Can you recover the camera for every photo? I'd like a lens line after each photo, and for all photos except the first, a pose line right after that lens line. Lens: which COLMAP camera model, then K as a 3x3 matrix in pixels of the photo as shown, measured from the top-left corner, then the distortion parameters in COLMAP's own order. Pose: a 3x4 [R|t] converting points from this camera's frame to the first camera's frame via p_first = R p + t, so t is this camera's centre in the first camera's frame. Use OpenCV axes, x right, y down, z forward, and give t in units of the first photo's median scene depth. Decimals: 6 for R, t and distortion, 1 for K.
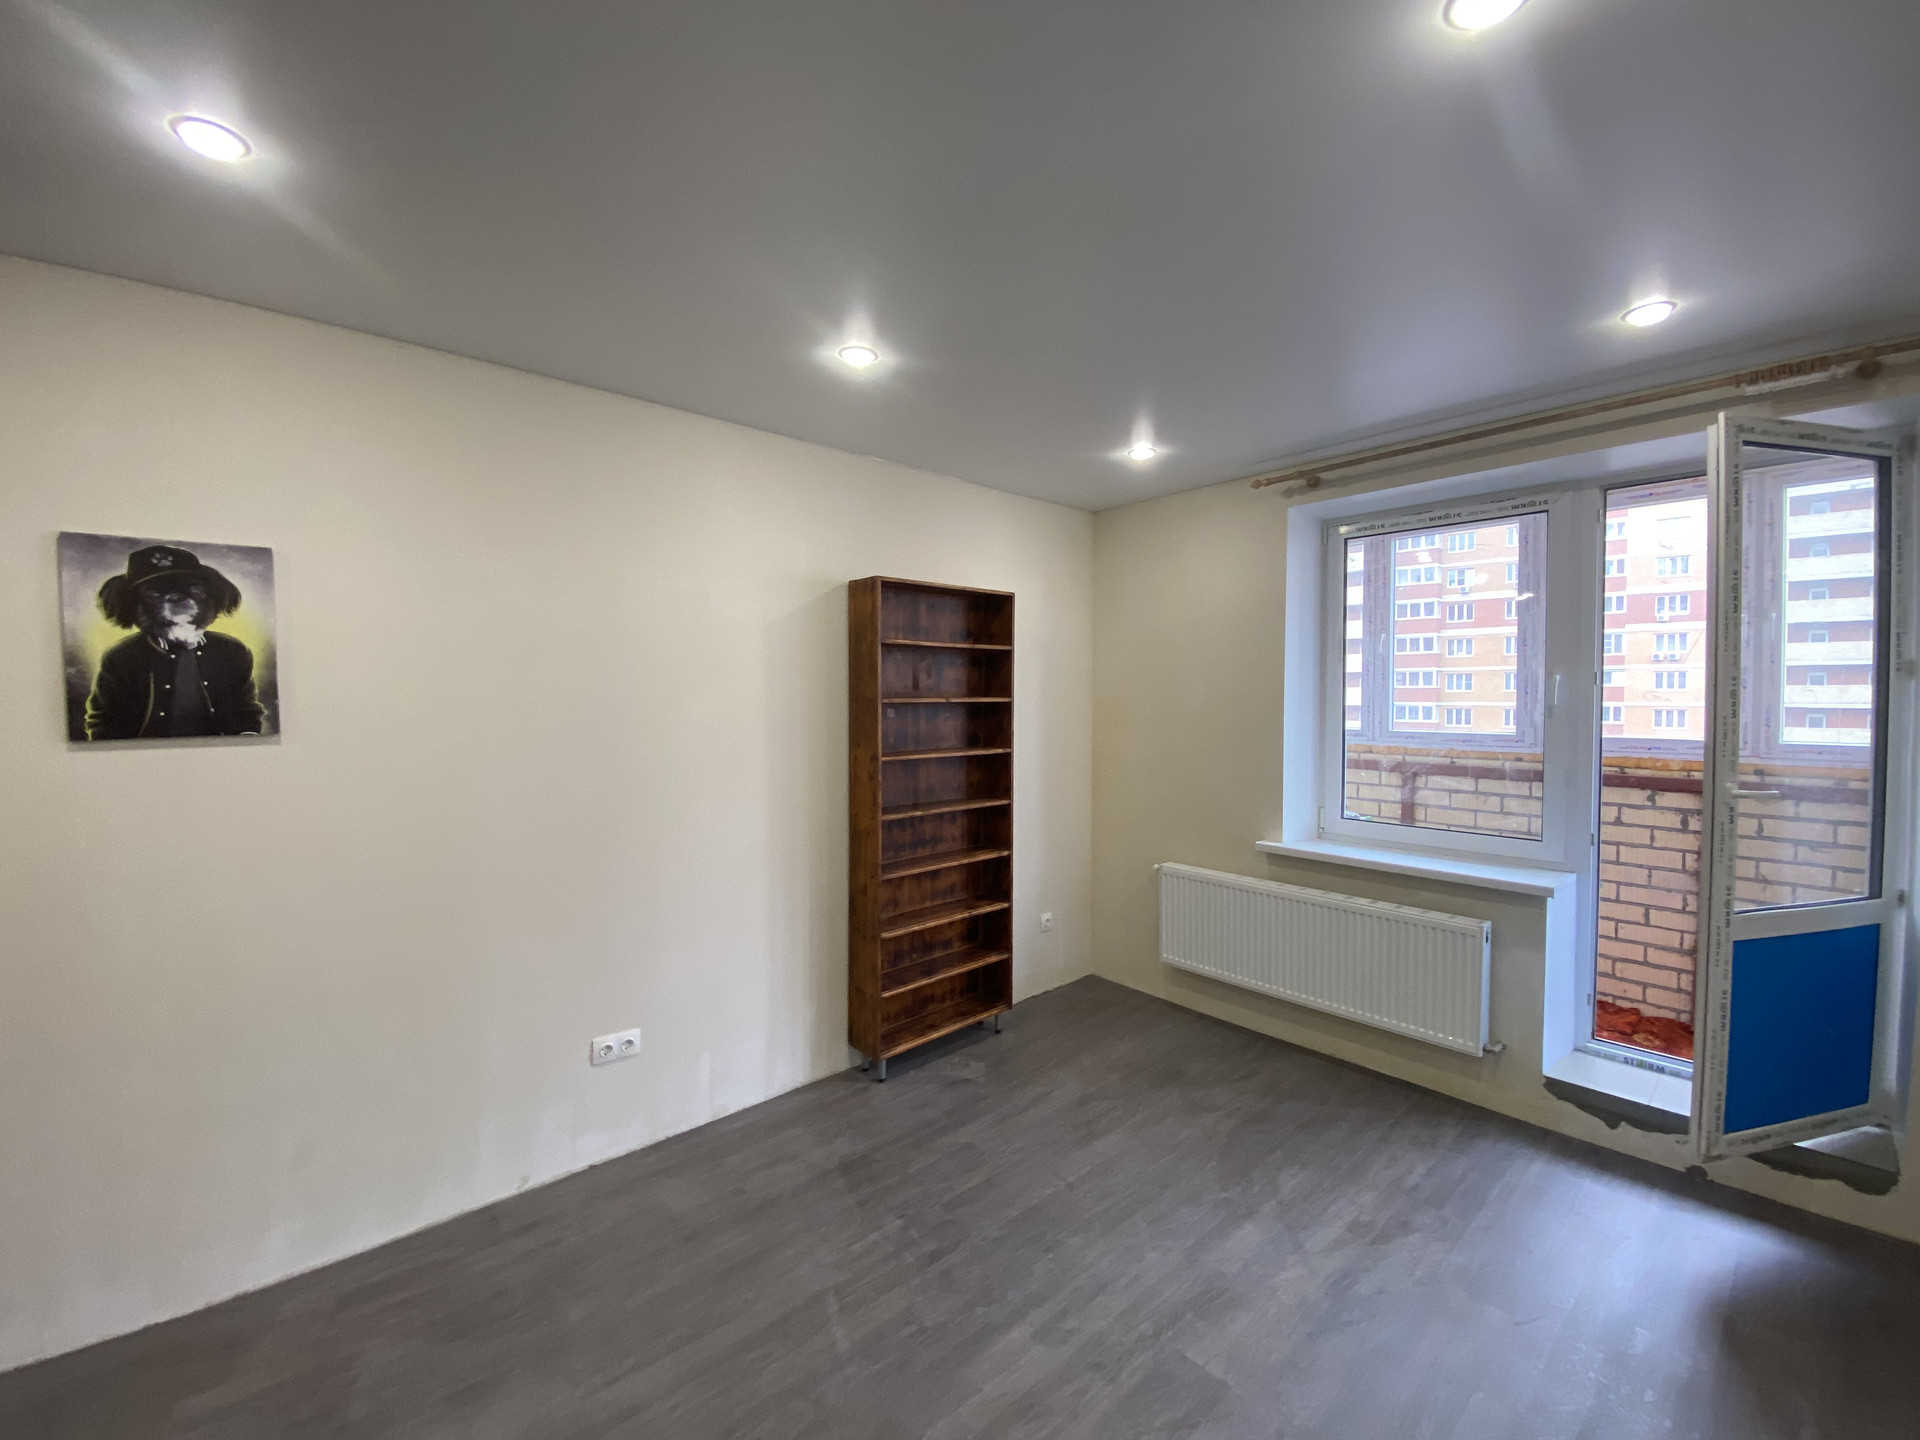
lens RADIAL K [[770.8, 0, 960.0], [0, 770.8, 720.0], [0, 0, 1]] dist [-0.000578, -0.000142]
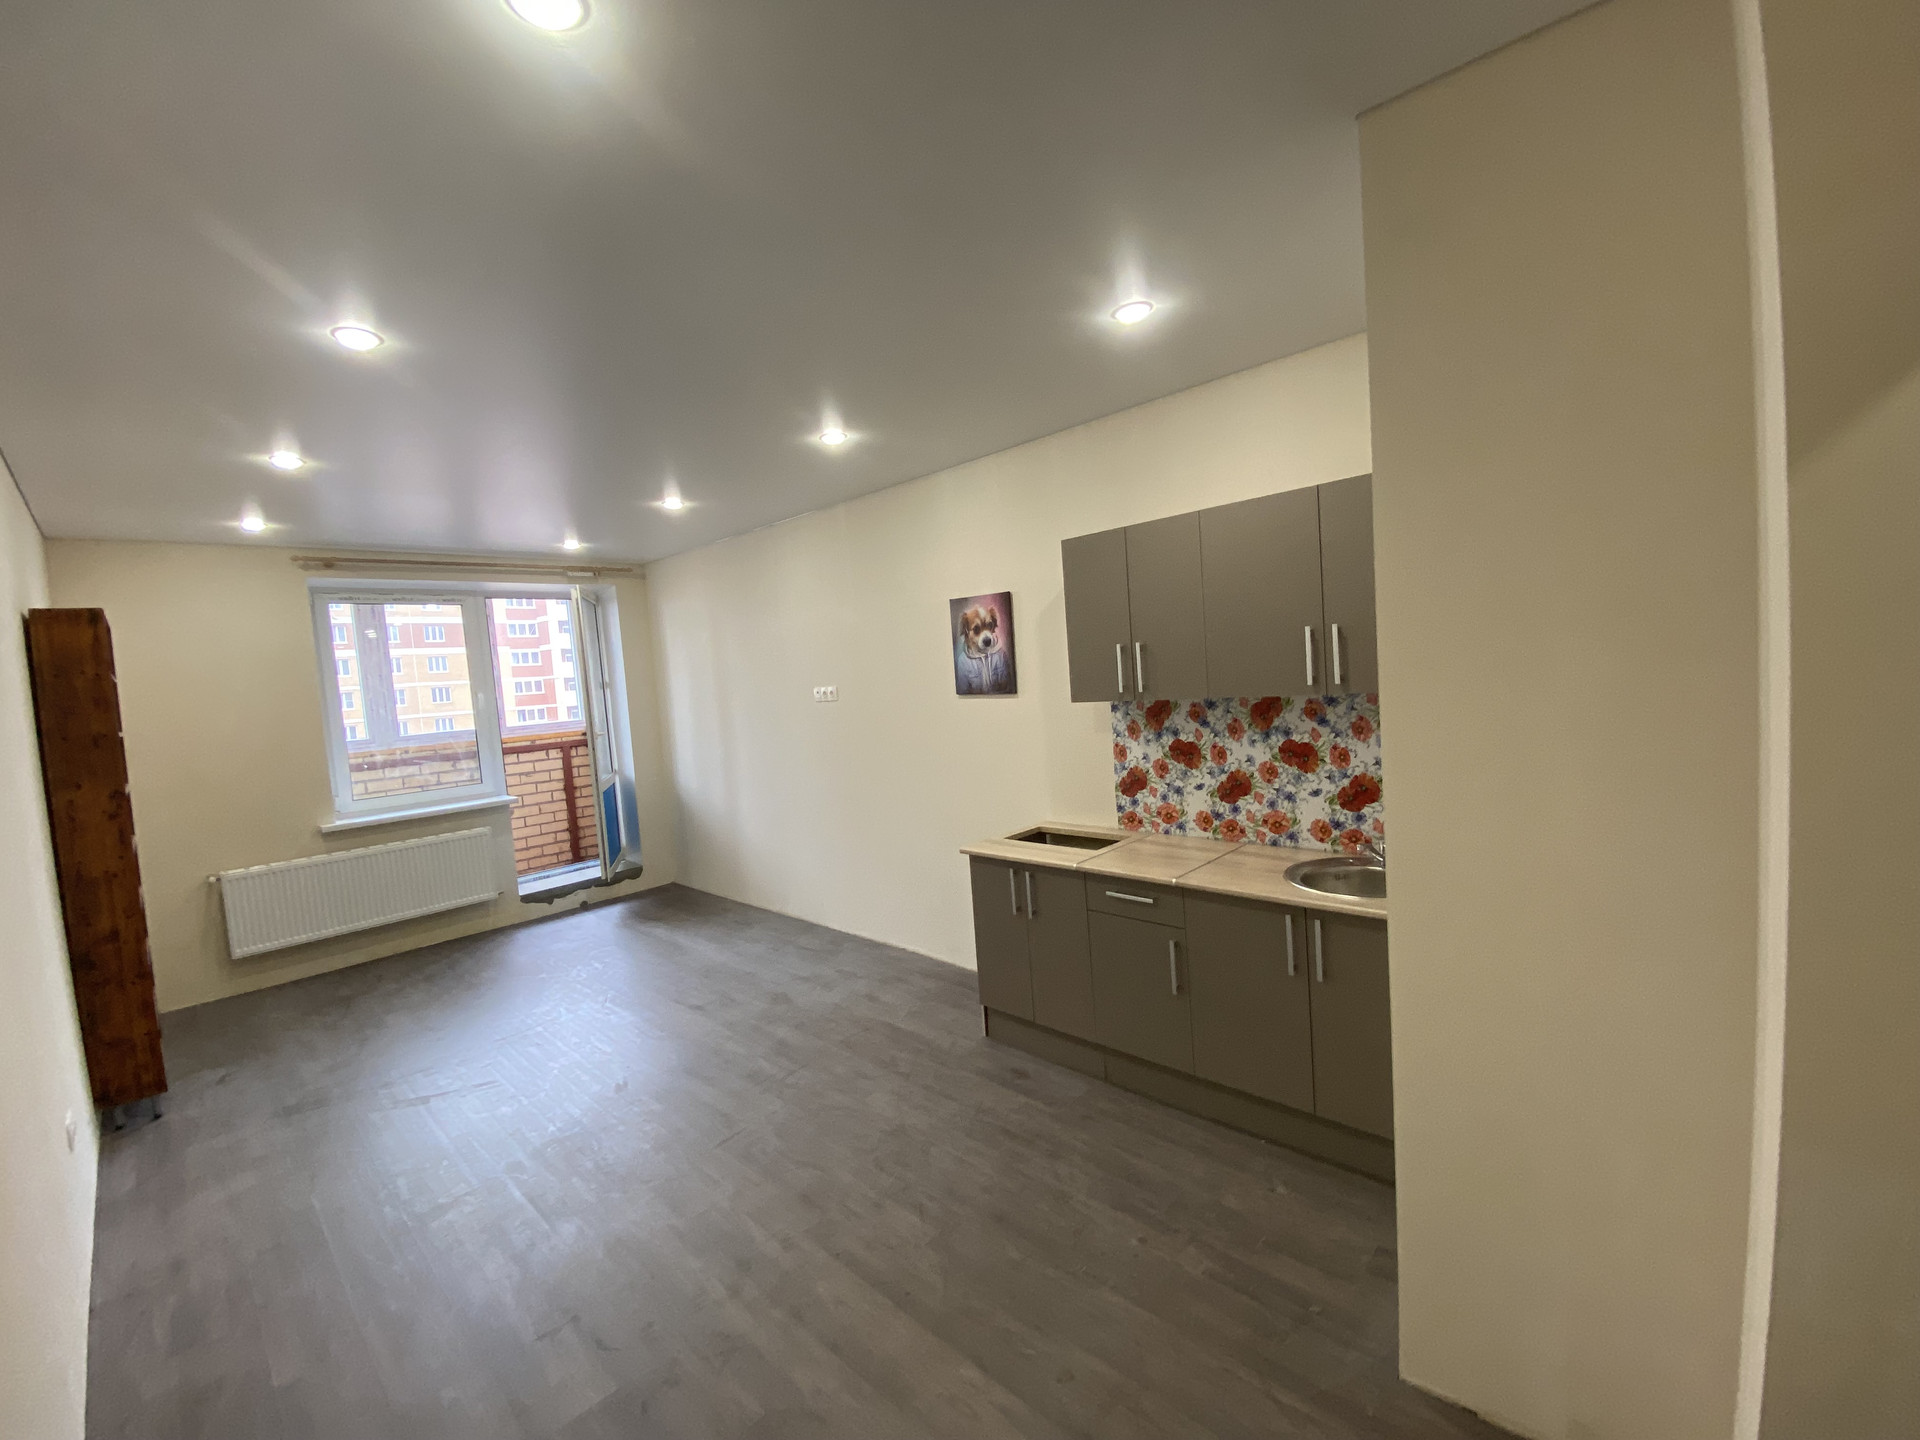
lens RADIAL K [[770.8, 0, 960.0], [0, 770.8, 720.0], [0, 0, 1]] dist [-0.000578, -0.000142]
pose [[-0.087284, -0.058765, 0.994449, -1.160890], [0.098298, 0.992879, 0.067300, -0.006255], [-0.991322, 0.103626, -0.080886, -0.000380]]
